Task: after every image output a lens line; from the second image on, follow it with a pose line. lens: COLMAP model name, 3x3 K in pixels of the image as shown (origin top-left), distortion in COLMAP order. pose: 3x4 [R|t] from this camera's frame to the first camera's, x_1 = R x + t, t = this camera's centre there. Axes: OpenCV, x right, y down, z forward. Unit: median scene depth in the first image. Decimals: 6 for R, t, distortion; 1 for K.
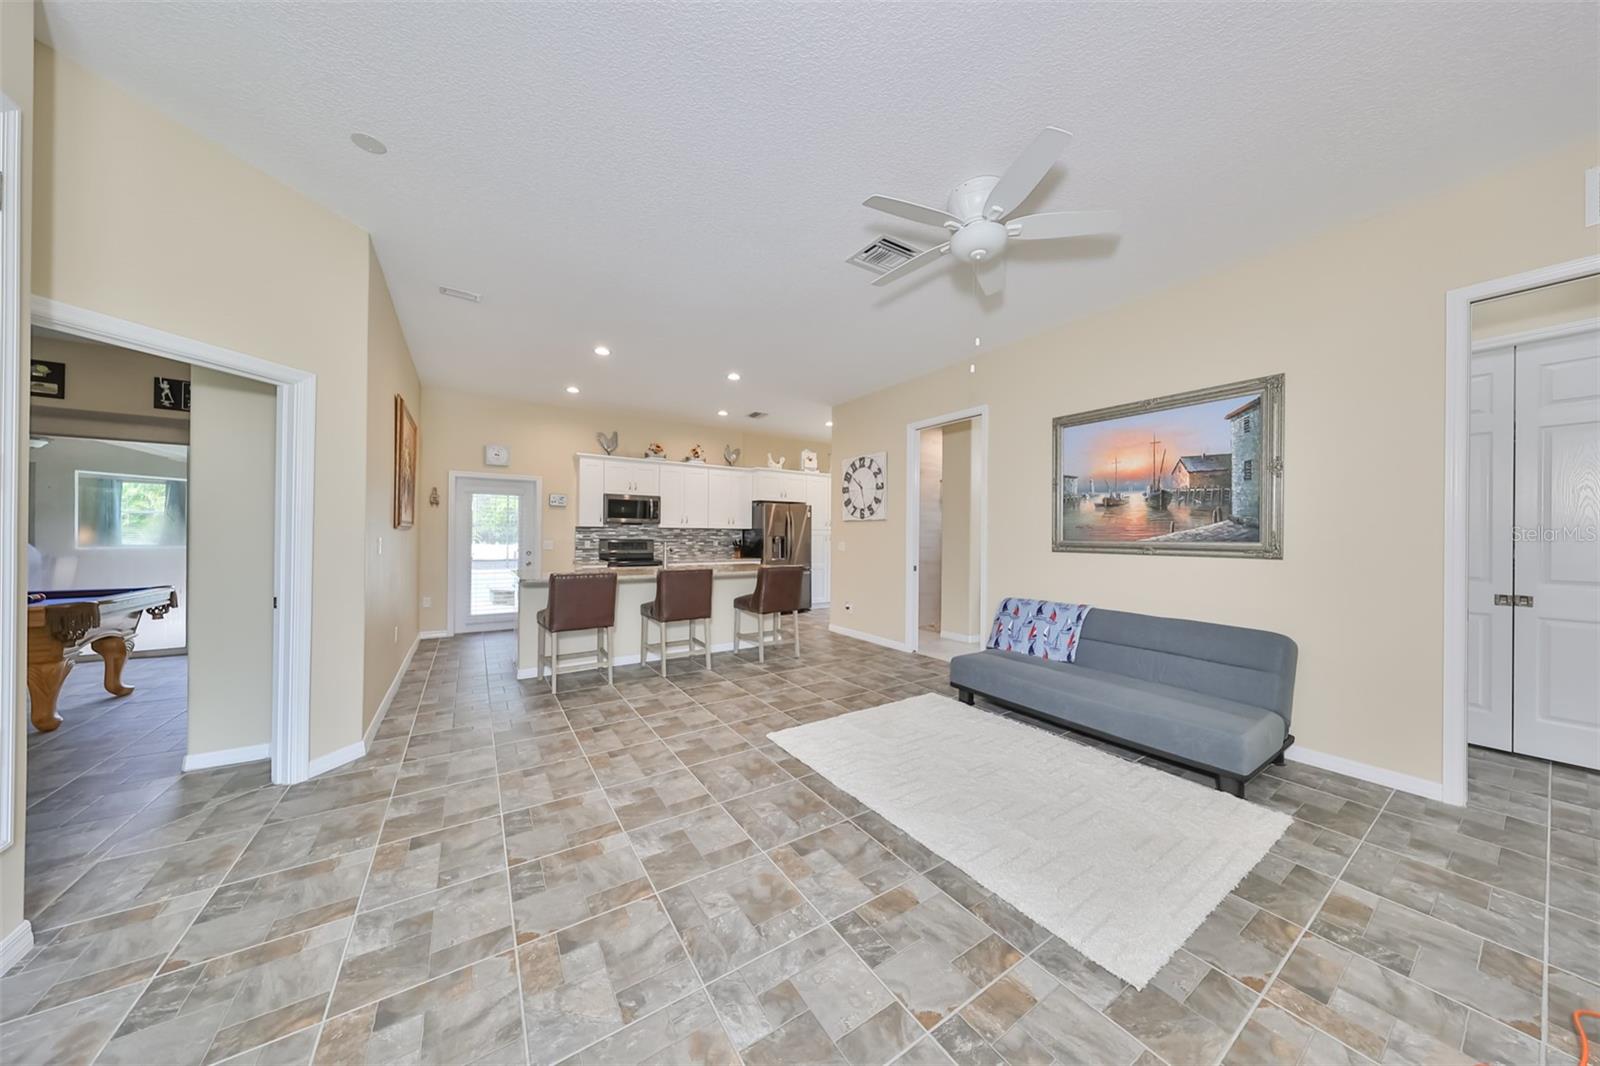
lens RADIAL K [[498.1, 0, 796.7], [0, 498.1, 527.7], [0, 0, 1]] dist [0.001715, -0.000336]
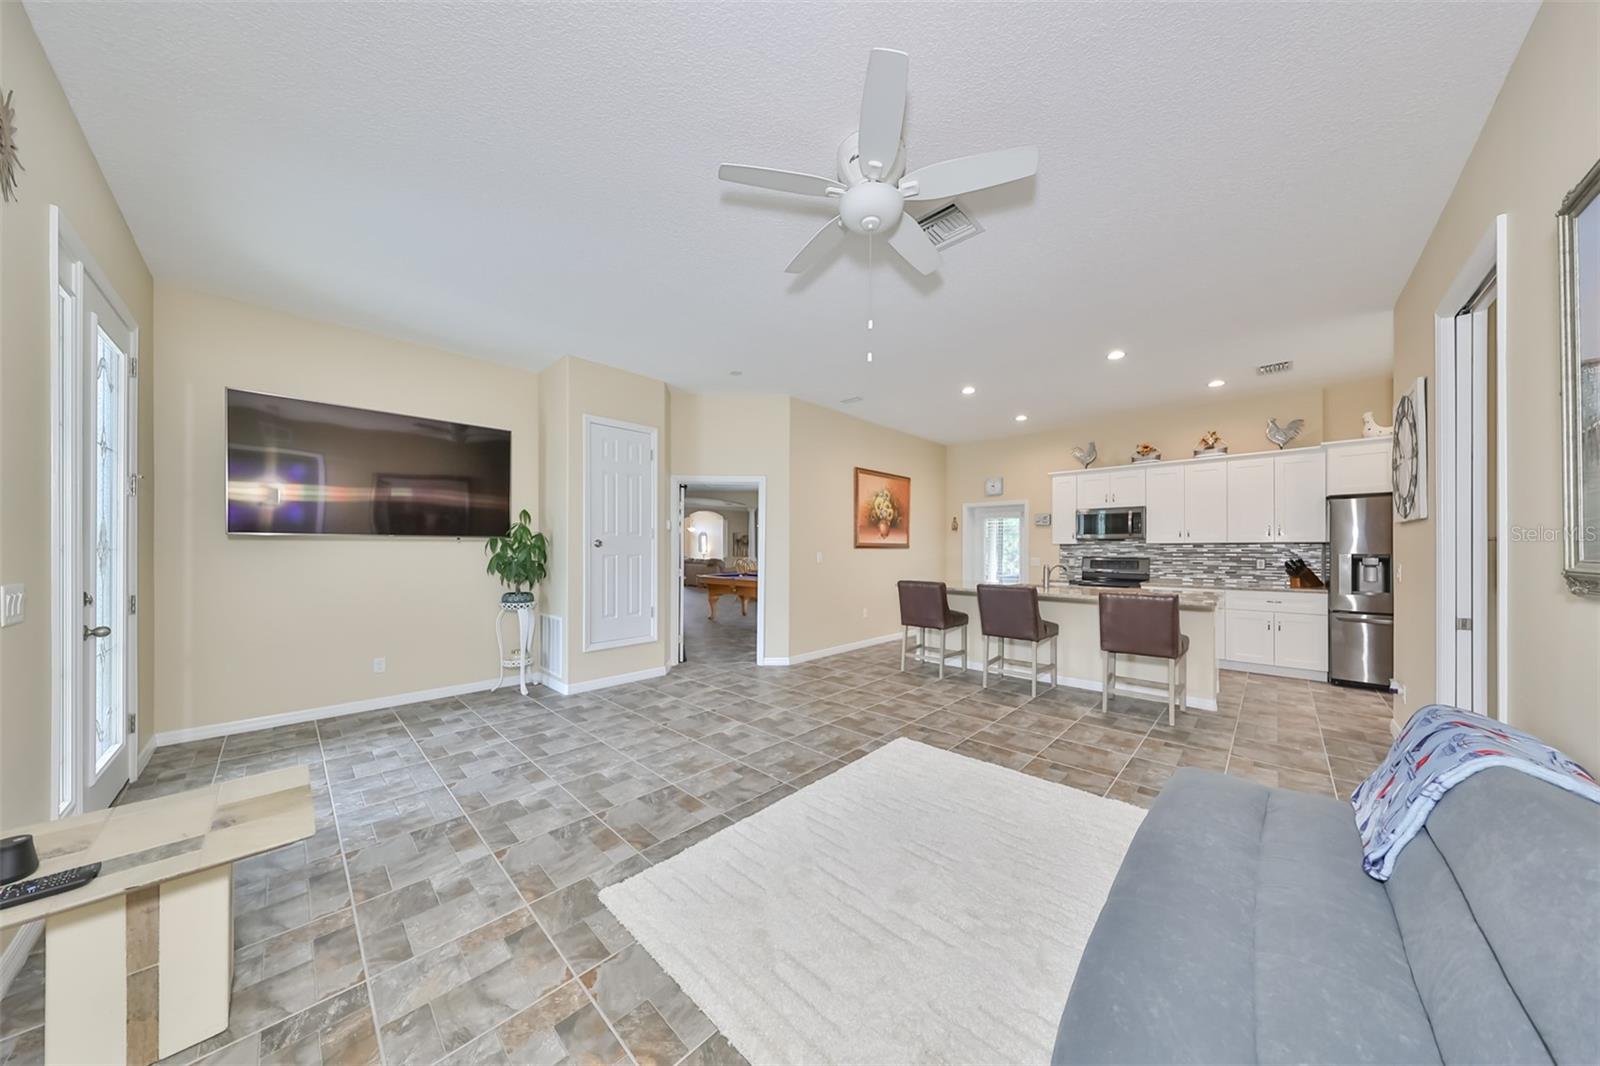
lens RADIAL K [[498.1, 0, 800.0], [0, 498.1, 543.9], [0, 0, 1]] dist [0.001715, -0.000336]
pose [[0.224119, -0.019430, -0.974368, 0.807781], [0.012735, 0.999774, -0.017008, 0.014395], [0.974479, -0.008597, 0.224316, 0.476099]]
